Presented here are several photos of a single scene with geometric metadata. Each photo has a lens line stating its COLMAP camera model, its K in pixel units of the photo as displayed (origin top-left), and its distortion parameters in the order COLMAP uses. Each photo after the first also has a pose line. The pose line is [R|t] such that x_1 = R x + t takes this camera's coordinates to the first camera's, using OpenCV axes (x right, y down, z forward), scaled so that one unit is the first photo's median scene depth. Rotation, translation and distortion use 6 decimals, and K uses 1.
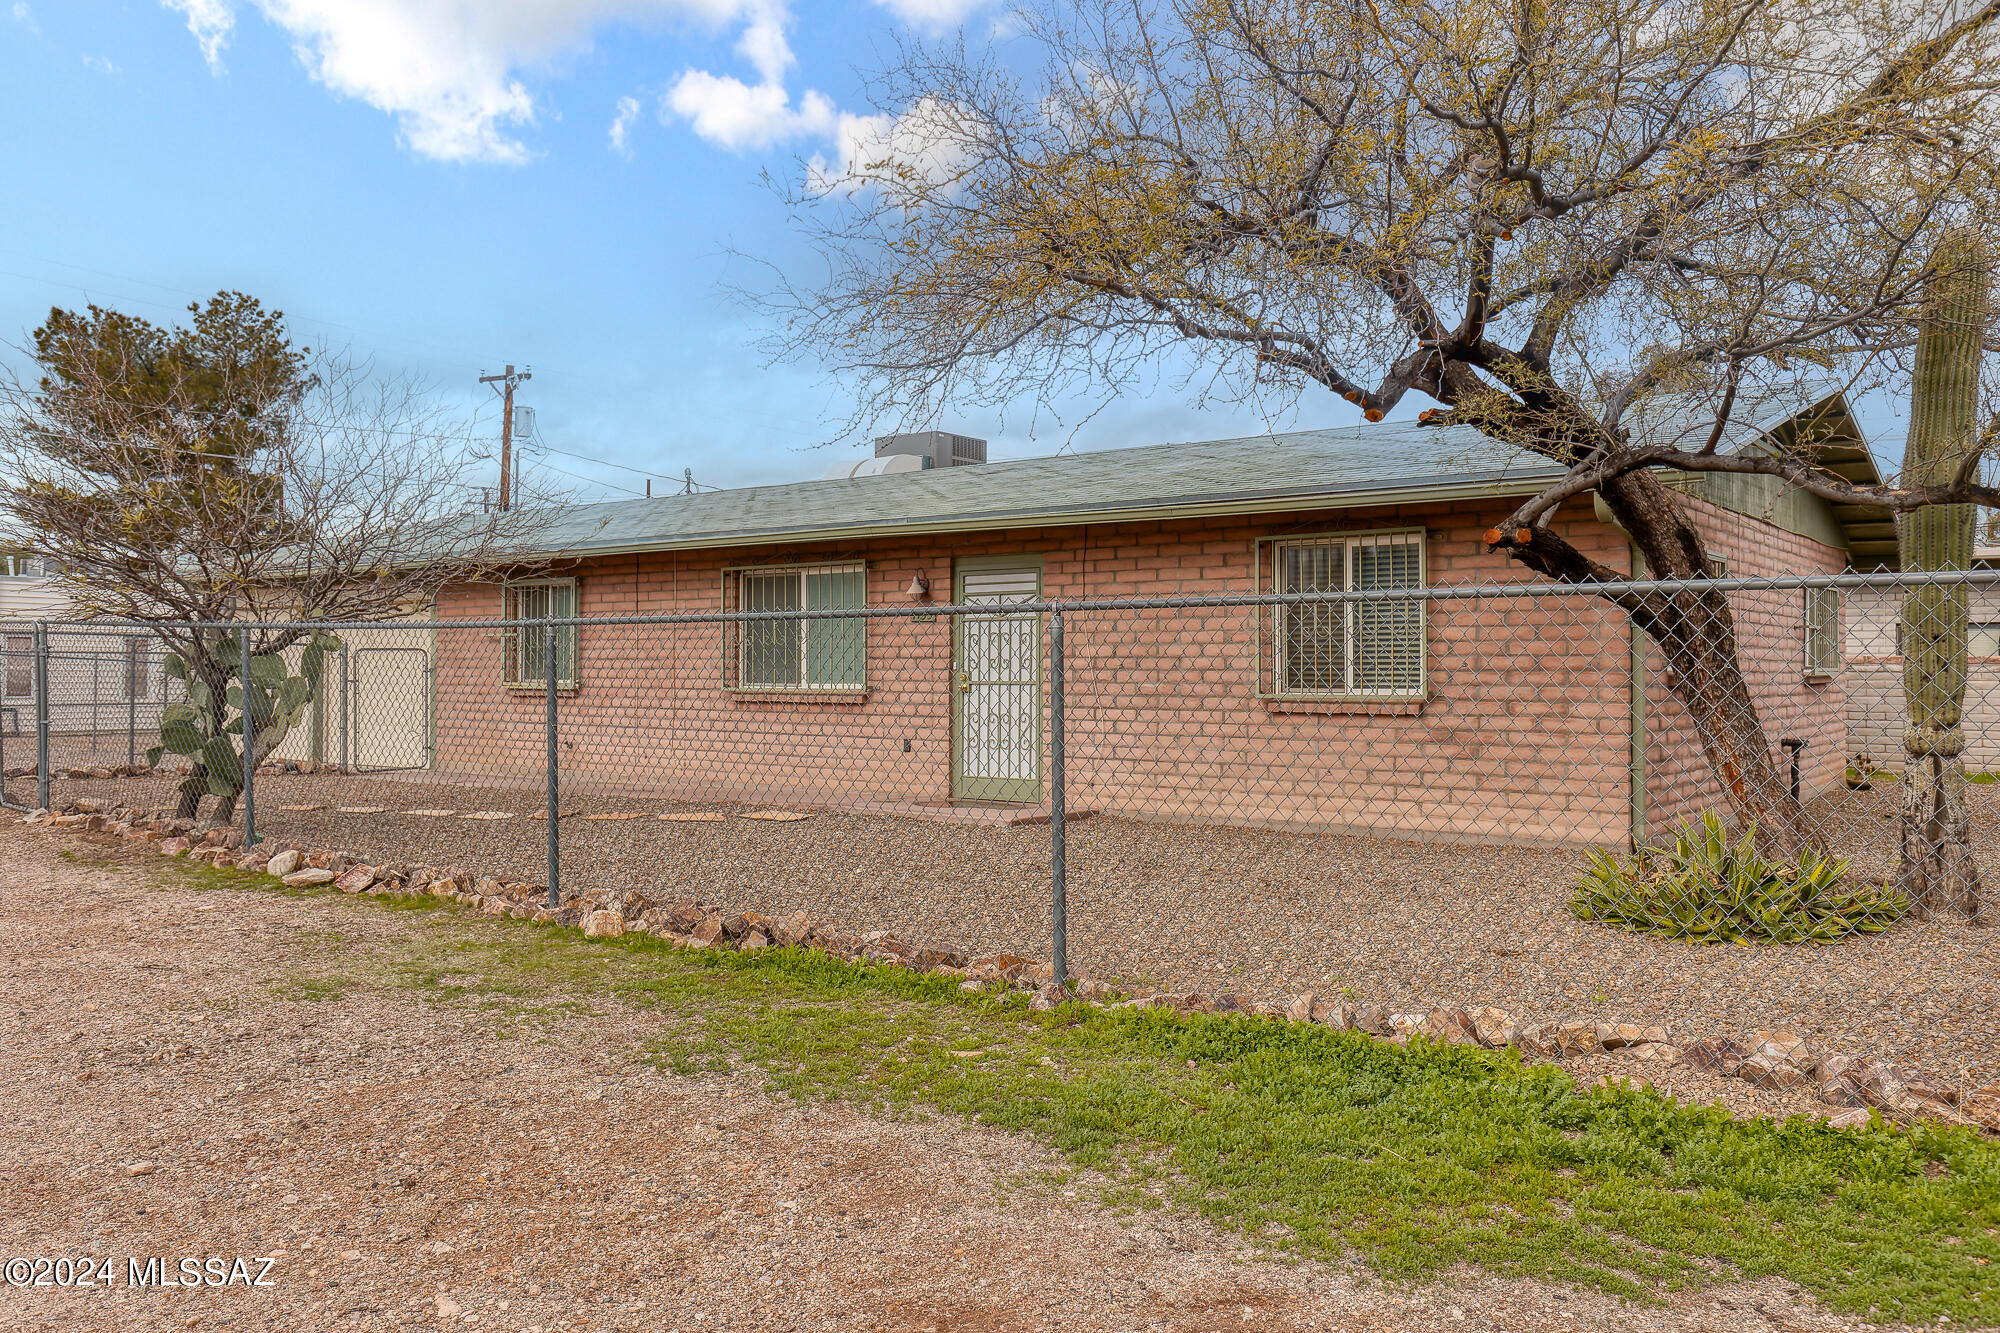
lens RADIAL K [[1456.7, 0, 1002.3], [0, 1456.7, 664.2], [0, 0, 1]] dist [-0.004122, -0.000133]
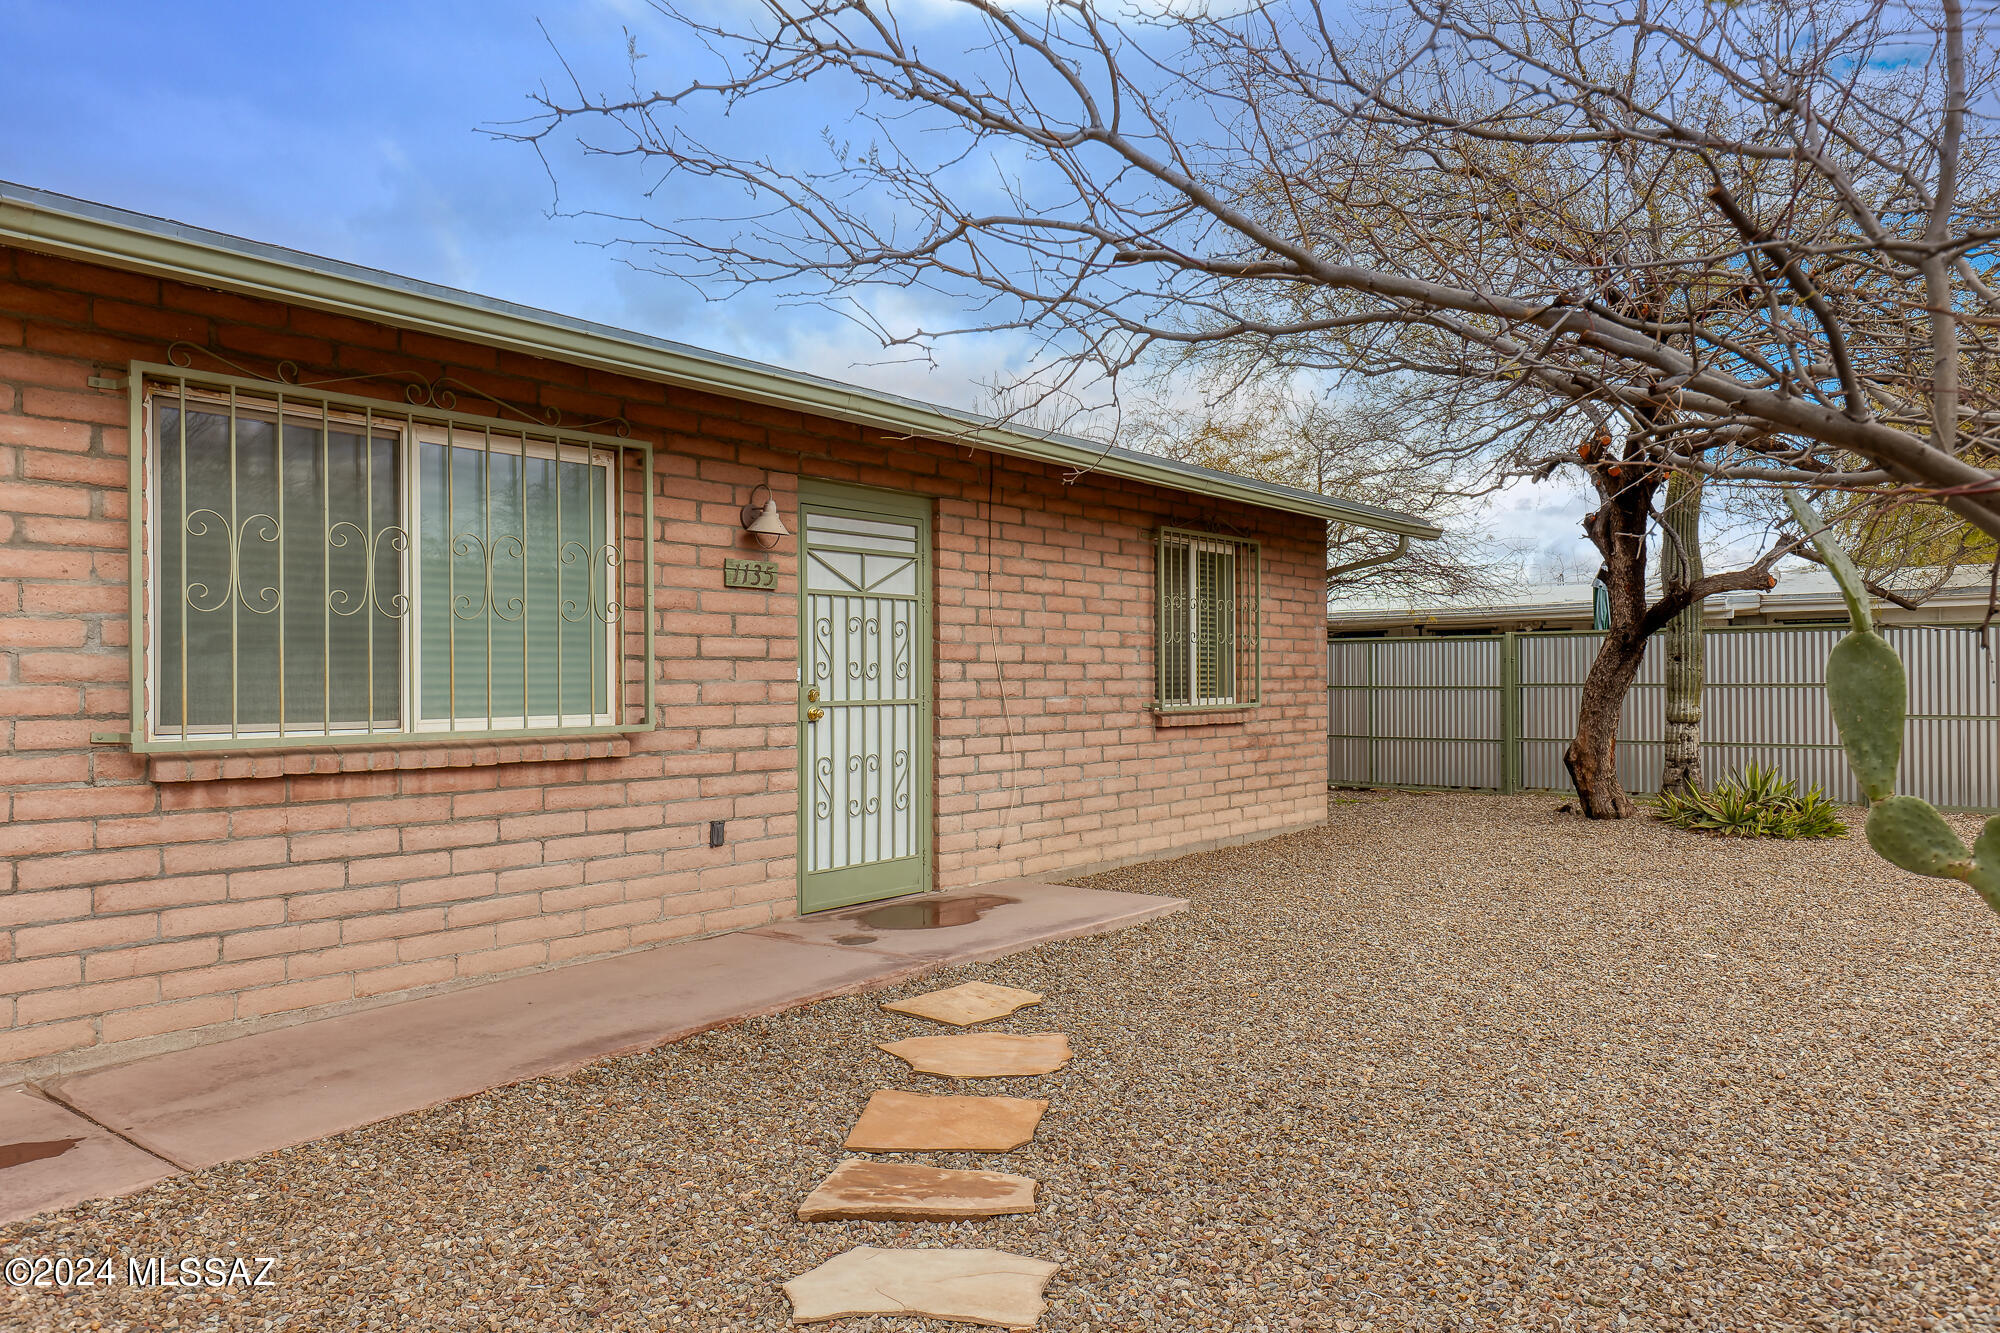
lens RADIAL K [[1359.3, 0, 1003.6], [0, 1359.3, 665.9], [0, 0, 1]] dist [0.003656, -0.000223]
pose [[0.031612, 0.012761, 0.999419, -0.543465], [0.006286, 0.999896, -0.012965, 0.005140], [-0.999480, 0.006692, 0.031529, 0.913538]]
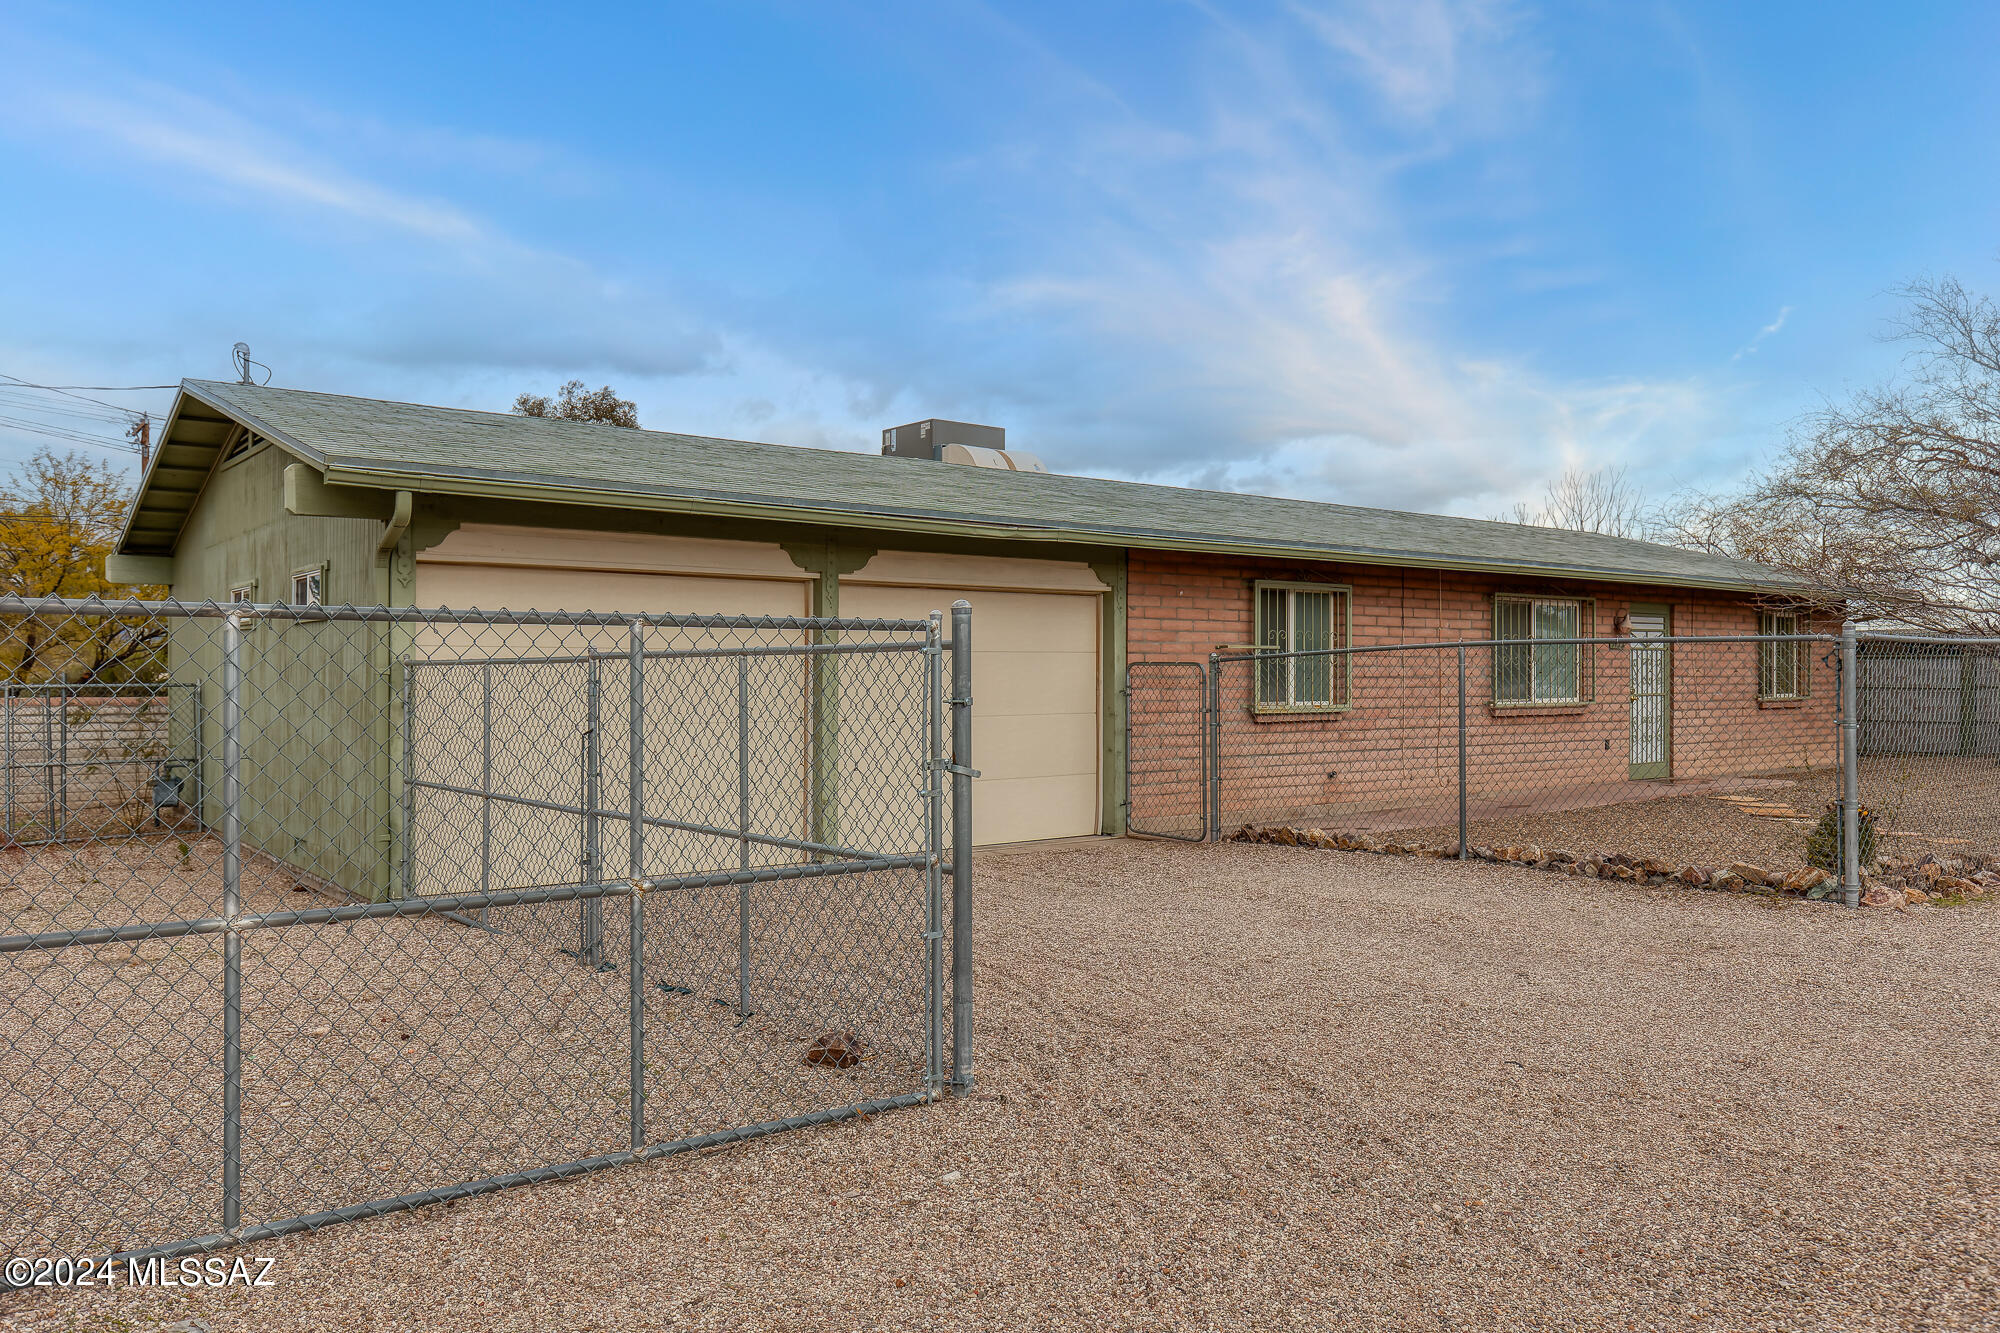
lens RADIAL K [[1484.2, 0, 998.9], [0, 1484.2, 664.1], [0, 0, 1]] dist [0.009391, 0.002586]
pose [[0.266971, 0.007070, 0.963679, -1.522057], [0.001533, 0.999969, -0.007761, -0.006251], [-0.963703, 0.003550, 0.266952, 1.202056]]
